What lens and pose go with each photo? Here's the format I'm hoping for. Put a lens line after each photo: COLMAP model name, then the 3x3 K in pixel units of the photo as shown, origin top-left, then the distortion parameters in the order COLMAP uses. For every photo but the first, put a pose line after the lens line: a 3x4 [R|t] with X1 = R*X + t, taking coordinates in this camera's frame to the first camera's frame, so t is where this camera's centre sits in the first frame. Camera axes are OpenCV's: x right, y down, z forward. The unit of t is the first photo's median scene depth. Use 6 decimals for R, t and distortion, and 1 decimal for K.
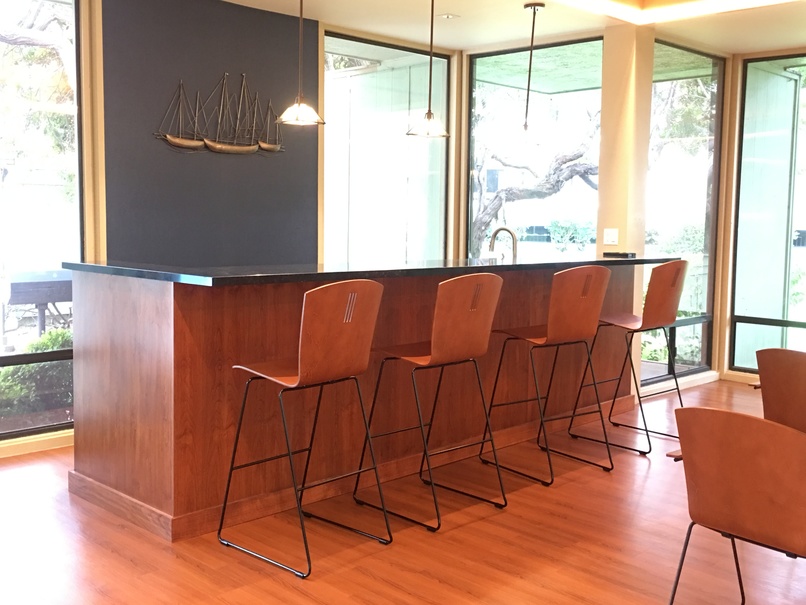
lens RADIAL K [[900.0, 0, 403.0], [0, 900.0, 302.5], [0, 0, 1]] dist [0.032904, 0.021246]
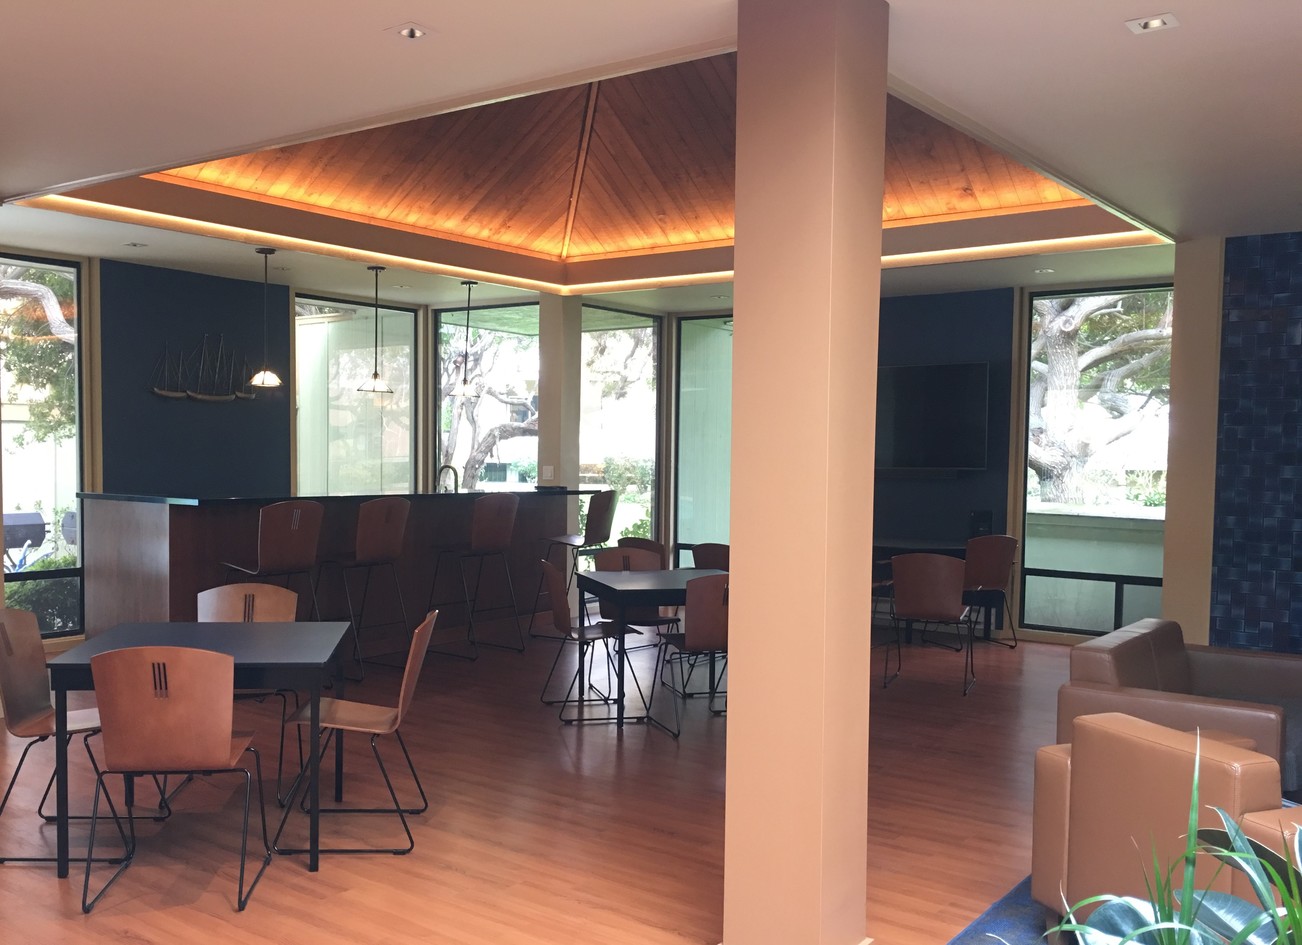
lens RADIAL K [[1170.9, 0, 613.9], [0, 1170.9, 510.1], [0, 0, 1]] dist [0.004109, -0.002190]
pose [[0.989200, -0.011911, 0.146086, 0.094035], [0.018786, 0.998775, -0.045772, 0.048581], [-0.145362, 0.048022, 0.988212, -0.519658]]
